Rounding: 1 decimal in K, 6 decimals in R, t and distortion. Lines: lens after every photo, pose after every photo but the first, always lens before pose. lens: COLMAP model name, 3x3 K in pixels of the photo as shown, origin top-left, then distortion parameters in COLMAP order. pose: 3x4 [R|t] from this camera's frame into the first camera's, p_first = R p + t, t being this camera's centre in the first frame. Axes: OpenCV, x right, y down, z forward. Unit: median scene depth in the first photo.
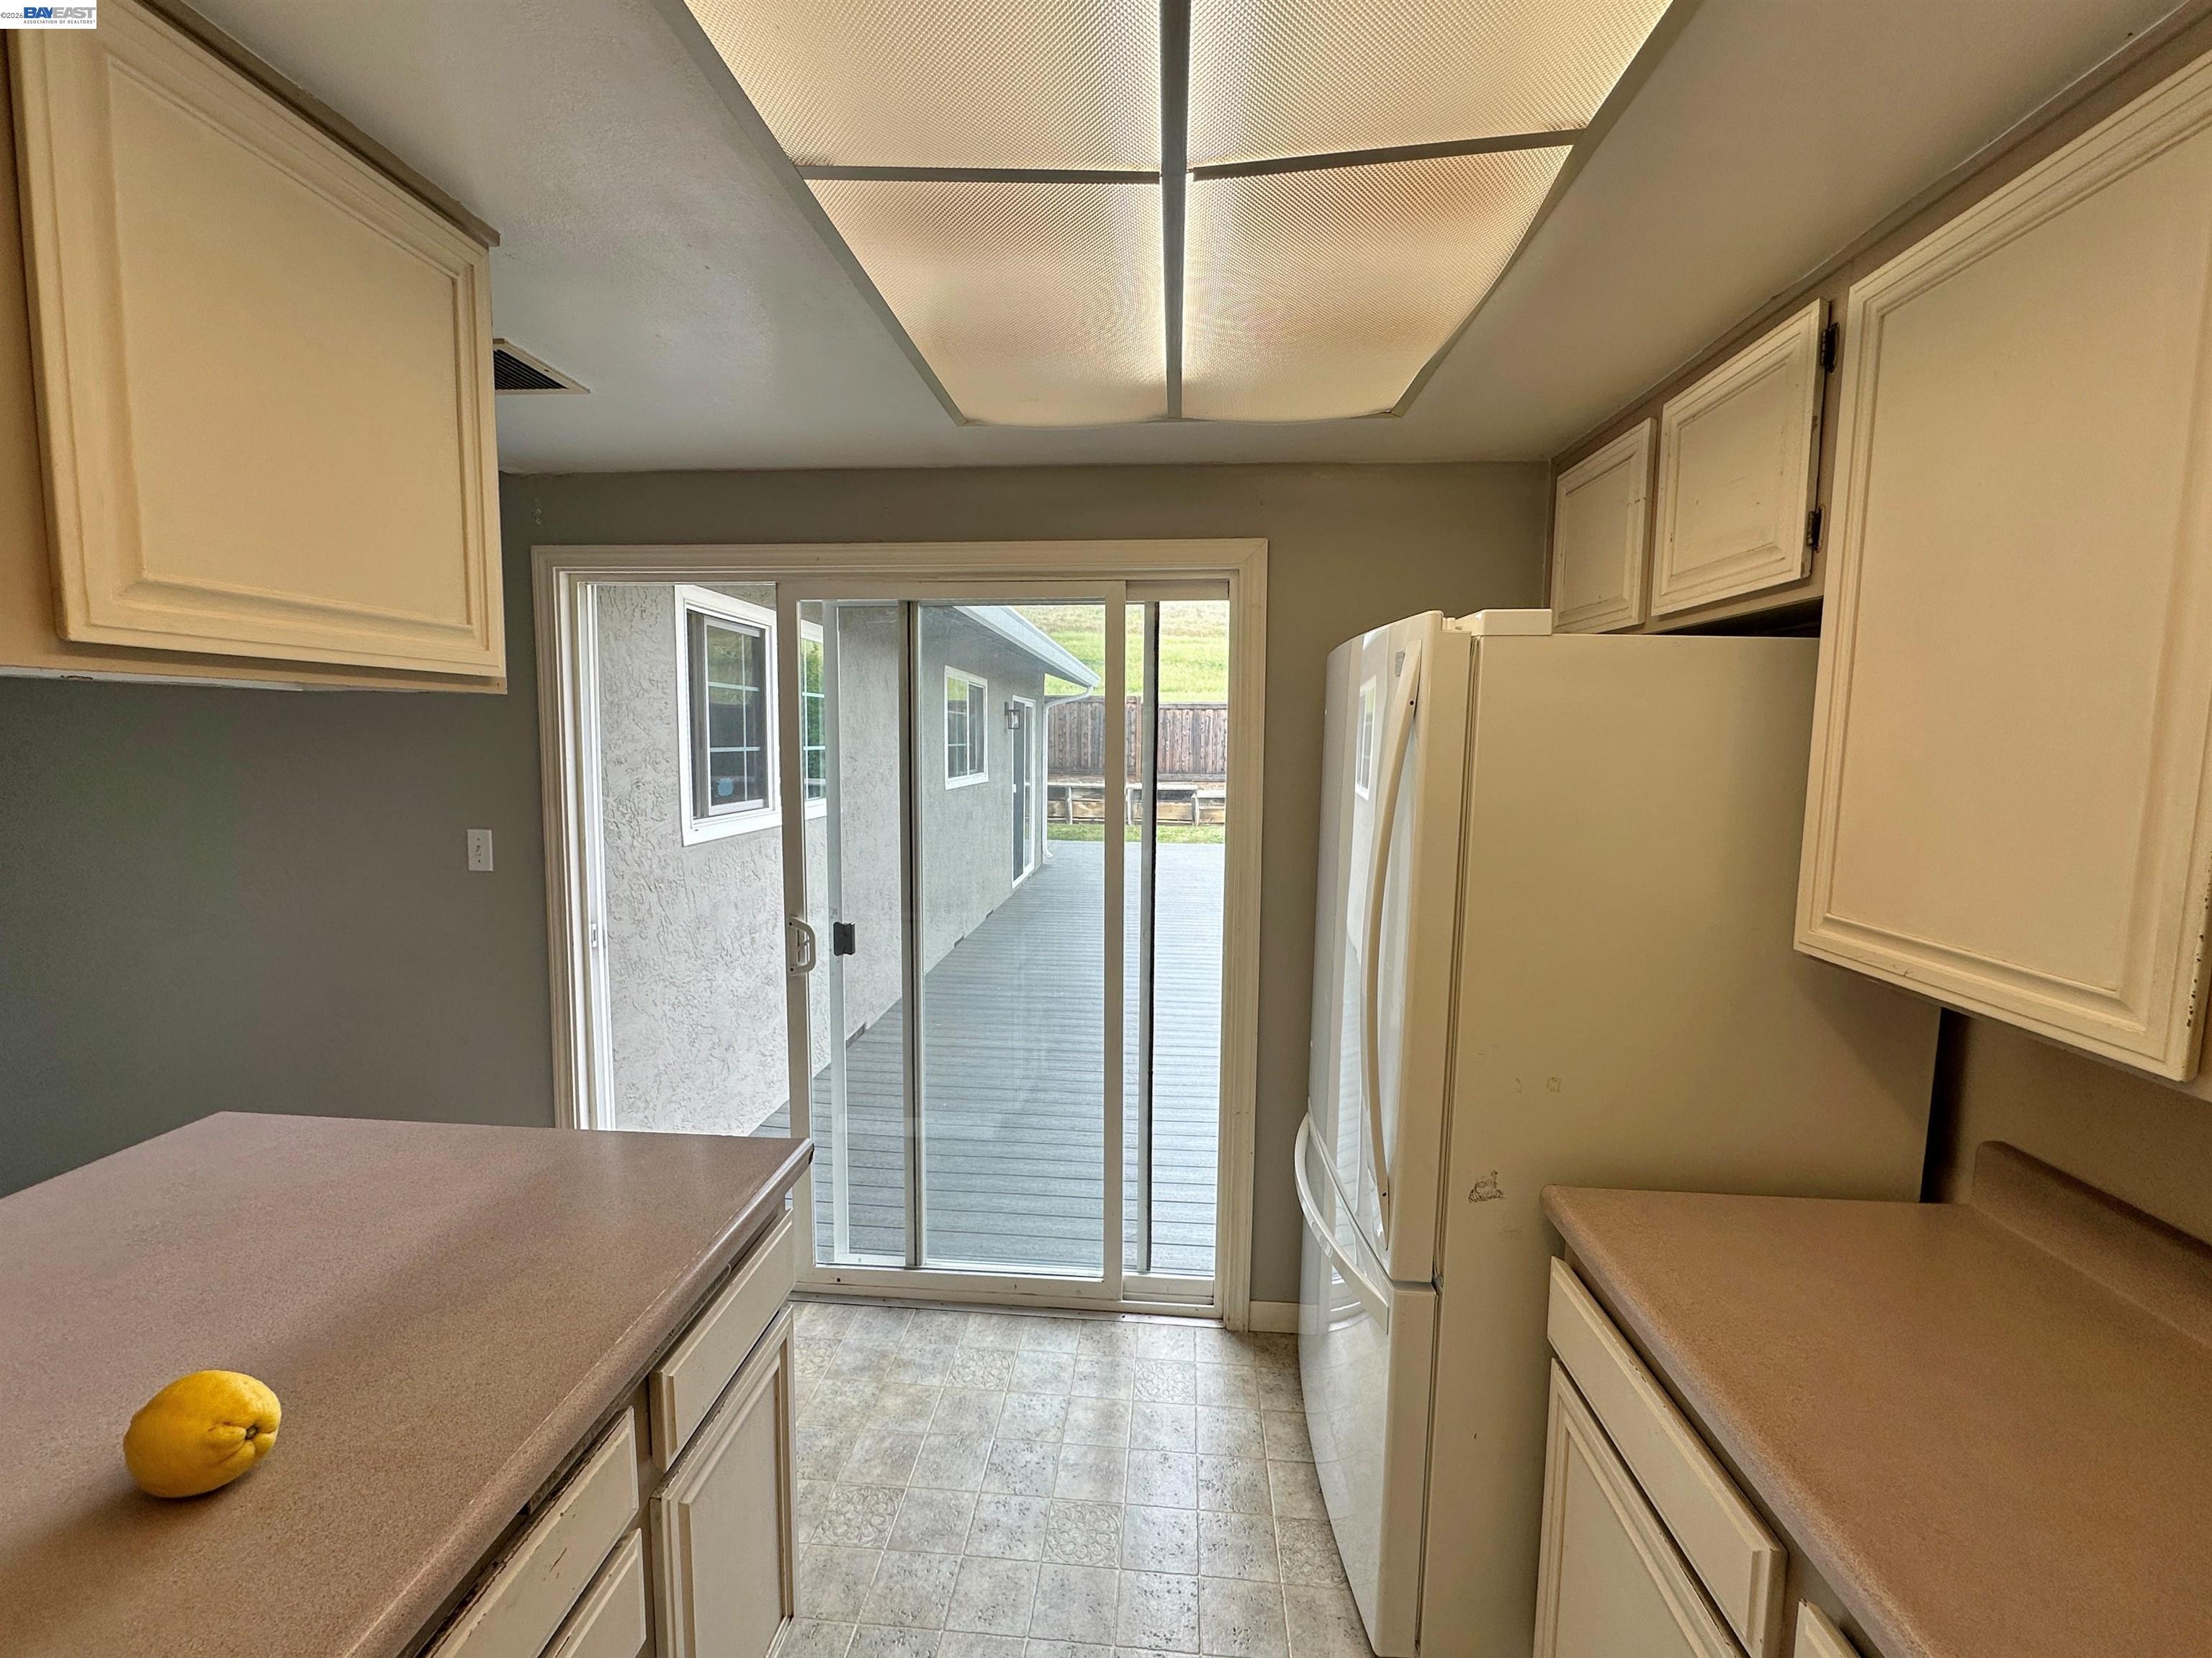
lens RADIAL K [[884.2, 0, 1116.6], [0, 884.2, 825.3], [0, 0, 1]] dist [-0.003533, 0.001209]
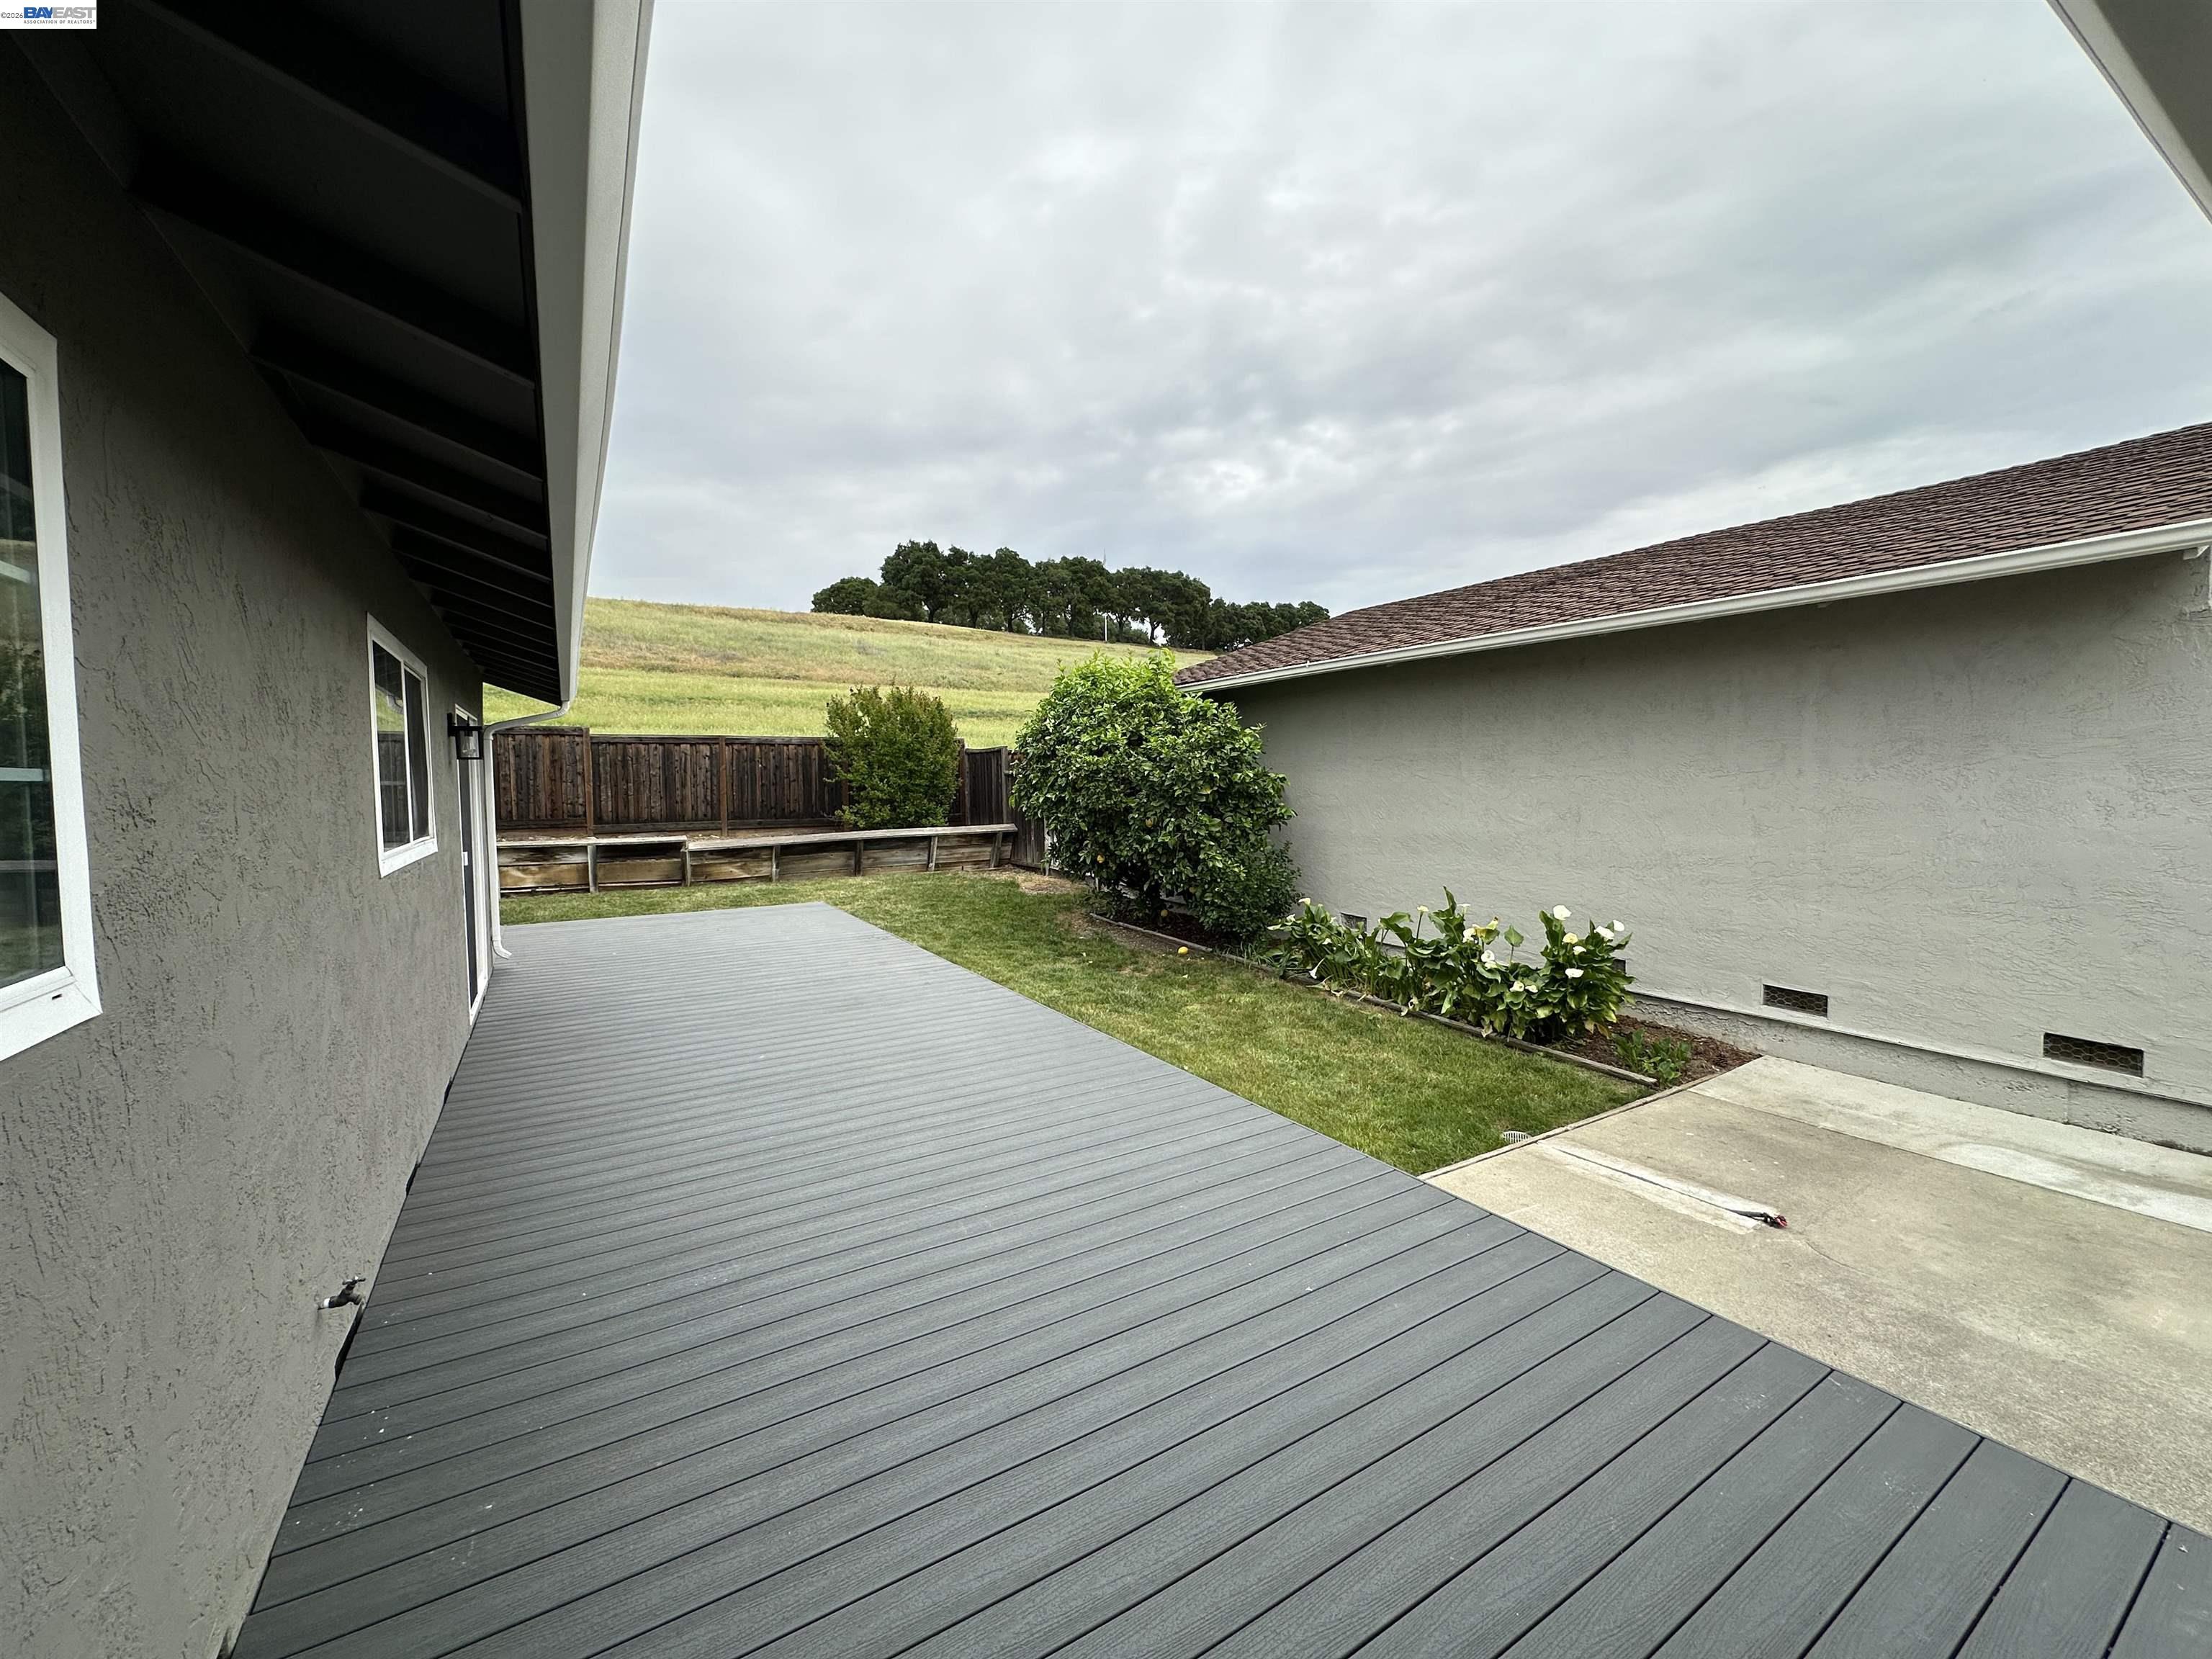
lens RADIAL K [[884.1, 0, 1104.3], [0, 884.1, 825.3], [0, 0, 1]] dist [-0.003533, 0.001209]
pose [[0.829364, -0.050353, 0.556436, -0.040093], [0.075266, 0.996921, -0.021970, -0.008269], [-0.553616, 0.060102, 0.830600, 0.114662]]
